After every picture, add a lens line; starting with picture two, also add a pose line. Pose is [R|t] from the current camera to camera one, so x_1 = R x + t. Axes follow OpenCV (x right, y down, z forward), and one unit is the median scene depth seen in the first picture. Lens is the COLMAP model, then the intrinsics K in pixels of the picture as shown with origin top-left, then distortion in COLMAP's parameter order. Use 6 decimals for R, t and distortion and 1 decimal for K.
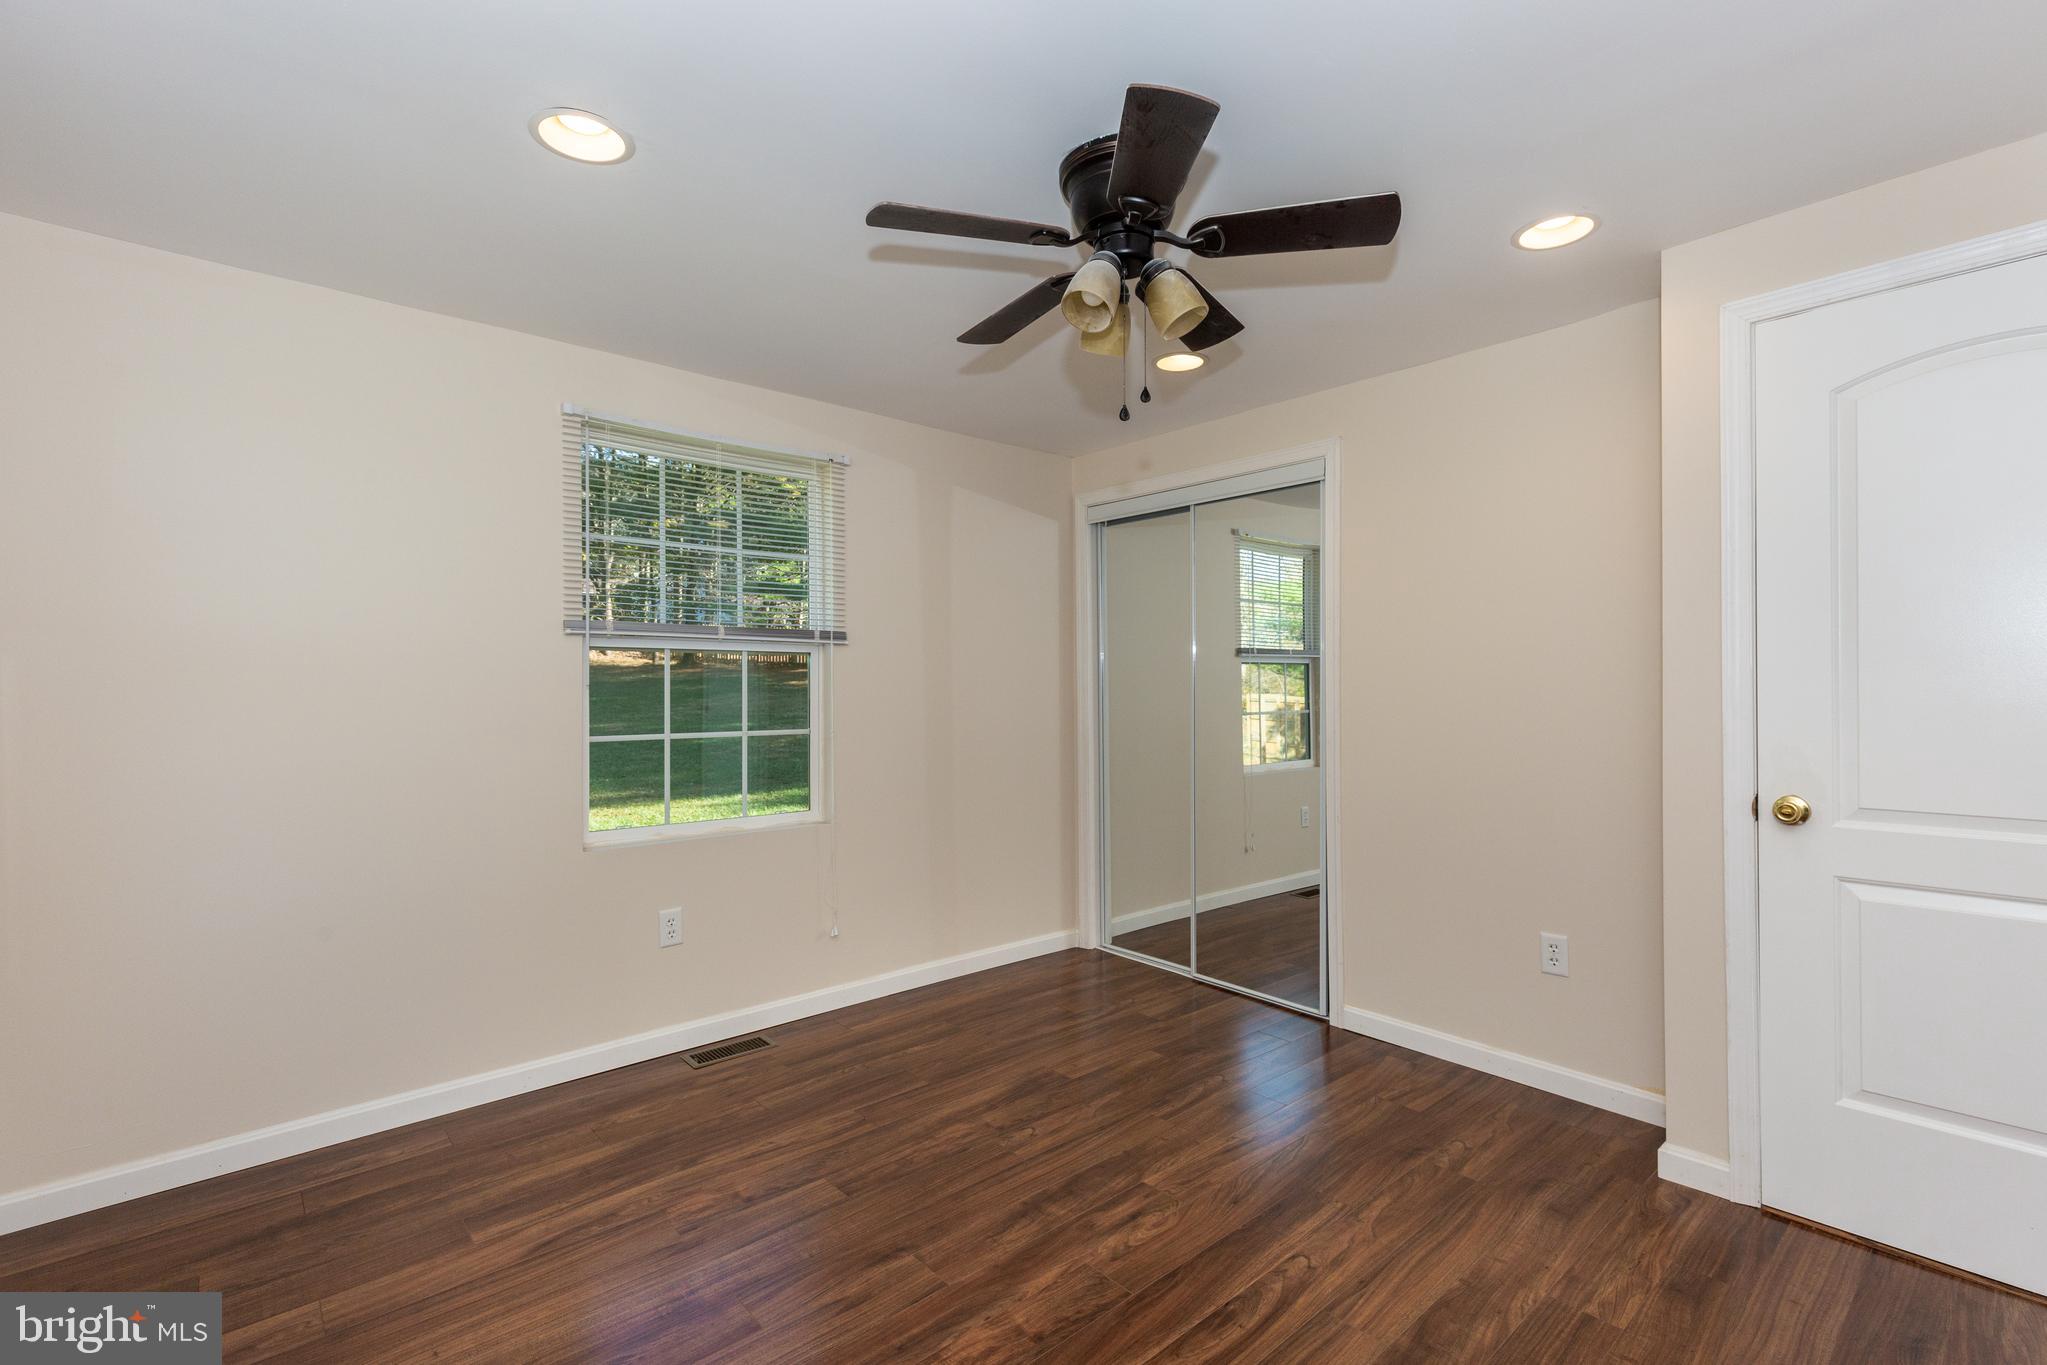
lens RADIAL K [[943.0, 0, 1023.1], [0, 943.0, 674.8], [0, 0, 1]] dist [0.006902, -0.000857]
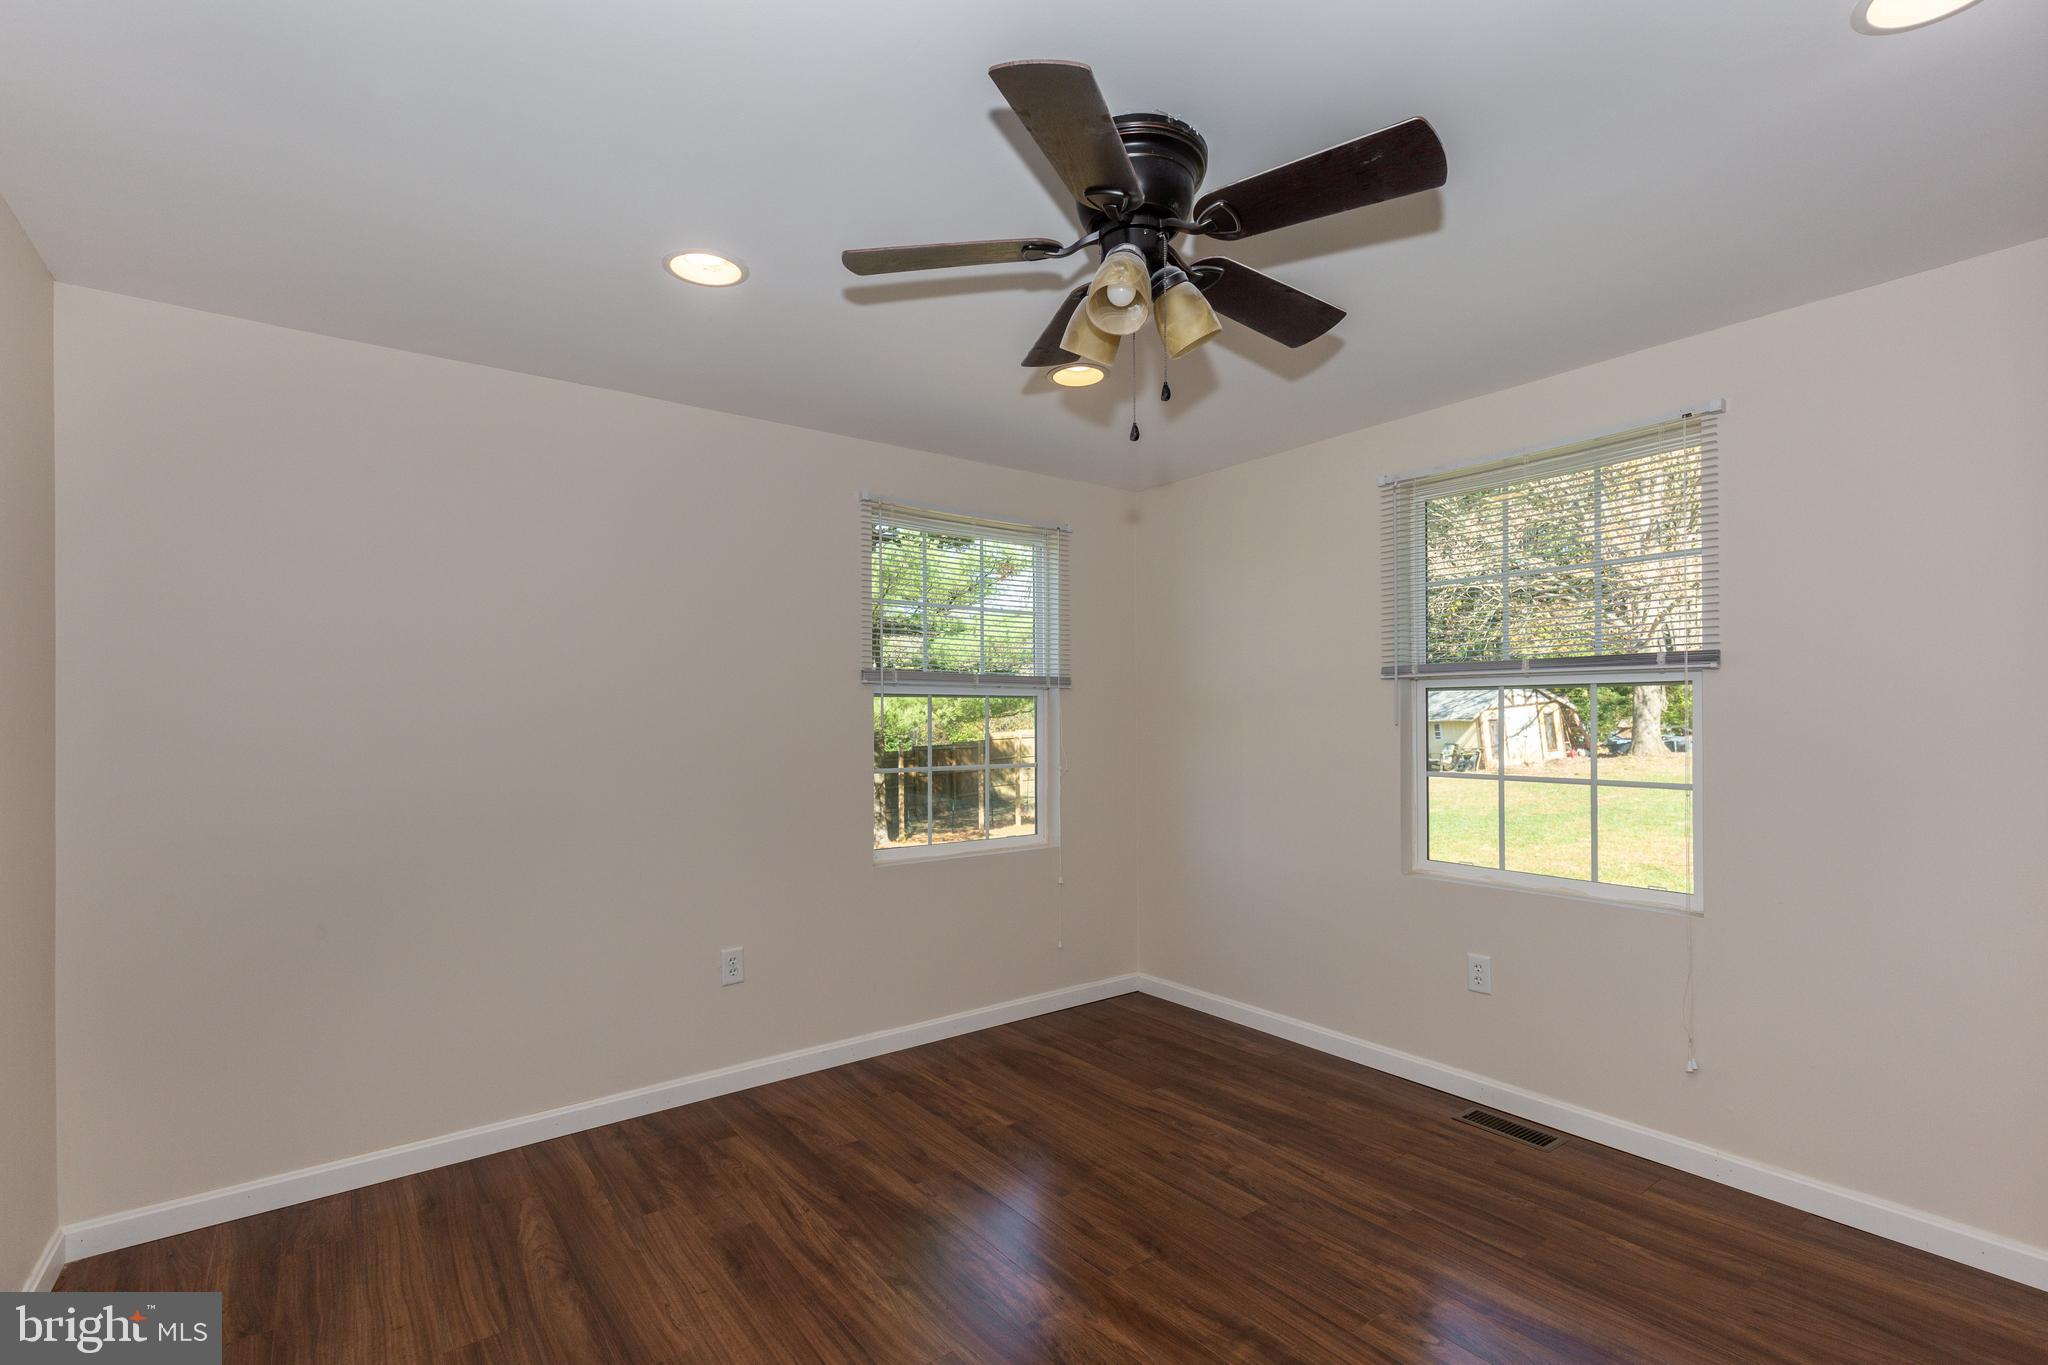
lens RADIAL K [[943.5, 0, 1026.8], [0, 943.5, 698.1], [0, 0, 1]] dist [0.006902, -0.000857]
pose [[-0.094790, -0.013493, -0.995406, 0.817271], [0.020559, 0.999668, -0.015508, -0.013999], [0.995285, -0.021934, -0.094481, 0.802842]]
